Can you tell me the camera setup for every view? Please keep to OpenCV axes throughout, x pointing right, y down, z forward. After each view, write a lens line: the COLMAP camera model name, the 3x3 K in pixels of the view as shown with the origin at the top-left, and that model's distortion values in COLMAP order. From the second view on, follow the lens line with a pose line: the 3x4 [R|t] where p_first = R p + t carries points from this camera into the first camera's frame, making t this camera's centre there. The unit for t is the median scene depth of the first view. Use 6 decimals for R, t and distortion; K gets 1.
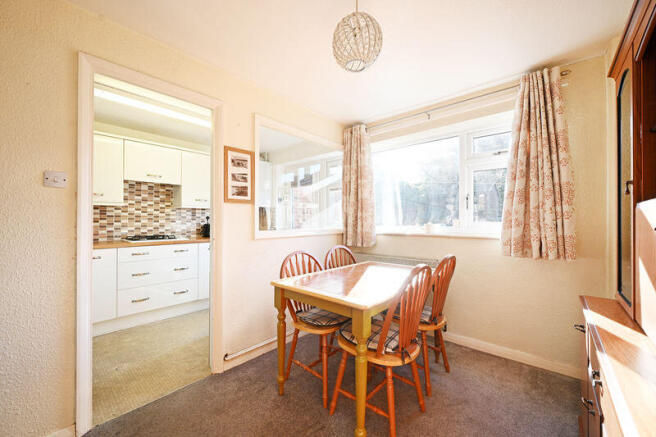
lens RADIAL K [[257.8, 0, 326.4], [0, 257.8, 220.7], [0, 0, 1]] dist [0.001316, -0.000171]
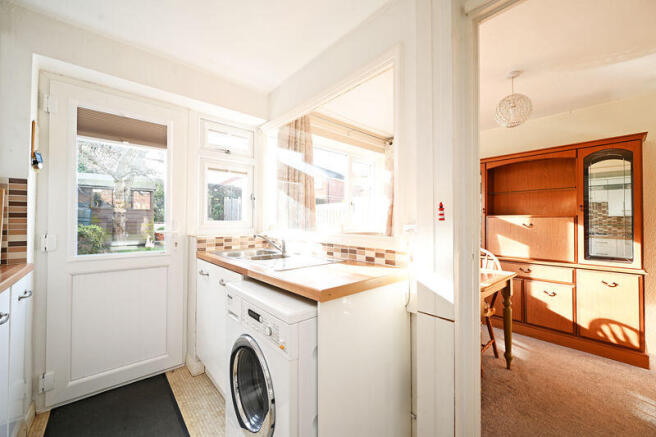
lens RADIAL K [[257.8, 0, 328.8], [0, 257.8, 218.7], [0, 0, 1]] dist [0.001316, -0.000171]
pose [[0.116759, 0.007719, 0.993130, -0.814013], [-0.001867, 0.999970, -0.007552, -0.005110], [-0.993159, -0.000973, 0.116770, 0.997609]]
